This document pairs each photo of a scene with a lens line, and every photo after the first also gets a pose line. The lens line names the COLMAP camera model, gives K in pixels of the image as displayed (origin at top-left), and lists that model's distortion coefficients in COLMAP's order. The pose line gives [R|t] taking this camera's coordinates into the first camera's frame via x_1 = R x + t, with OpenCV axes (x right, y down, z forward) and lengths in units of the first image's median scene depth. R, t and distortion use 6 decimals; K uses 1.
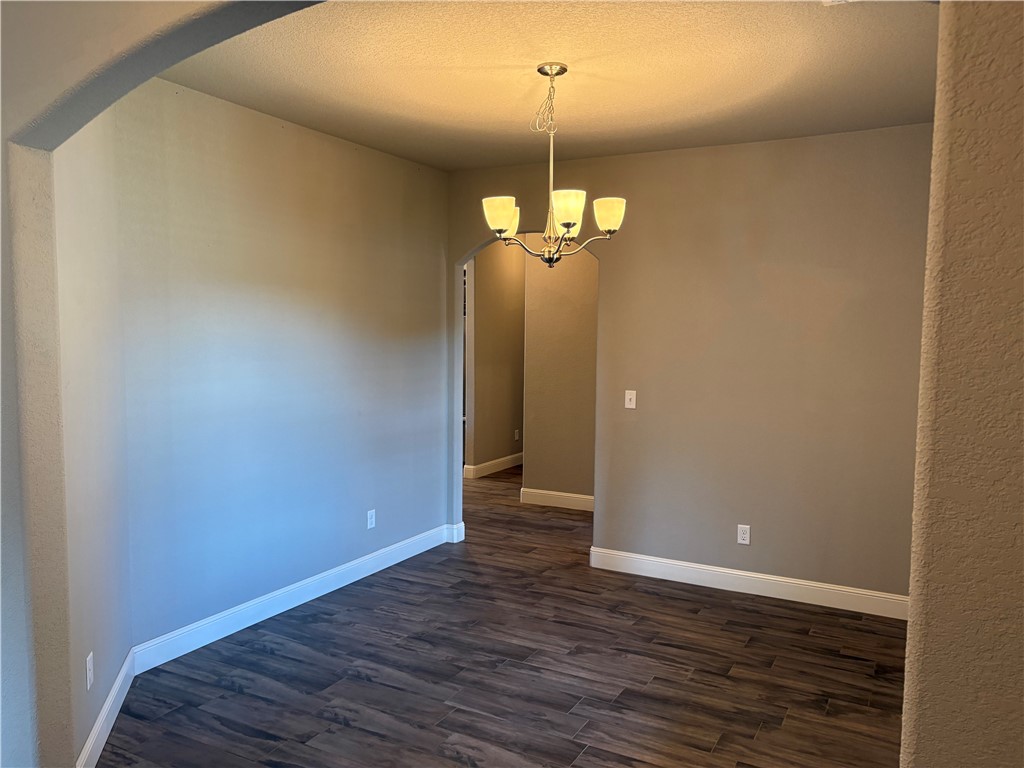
lens RADIAL K [[778.2, 0, 512.5], [0, 778.2, 382.9], [0, 0, 1]] dist [0.031237, -0.033833]
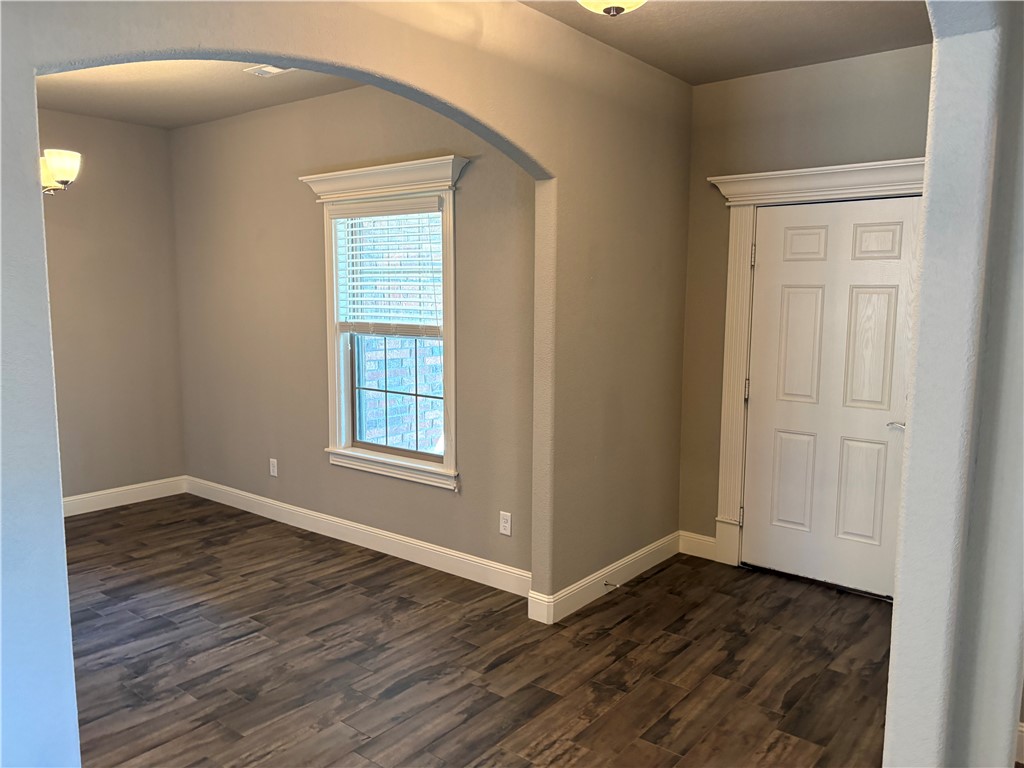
lens RADIAL K [[778.2, 0, 516.6], [0, 778.2, 381.7], [0, 0, 1]] dist [0.031237, -0.033833]
pose [[0.186894, -0.127105, 0.974123, -0.846643], [0.070095, 0.990792, 0.115832, -0.007430], [-0.979876, 0.046633, 0.194083, 0.163964]]
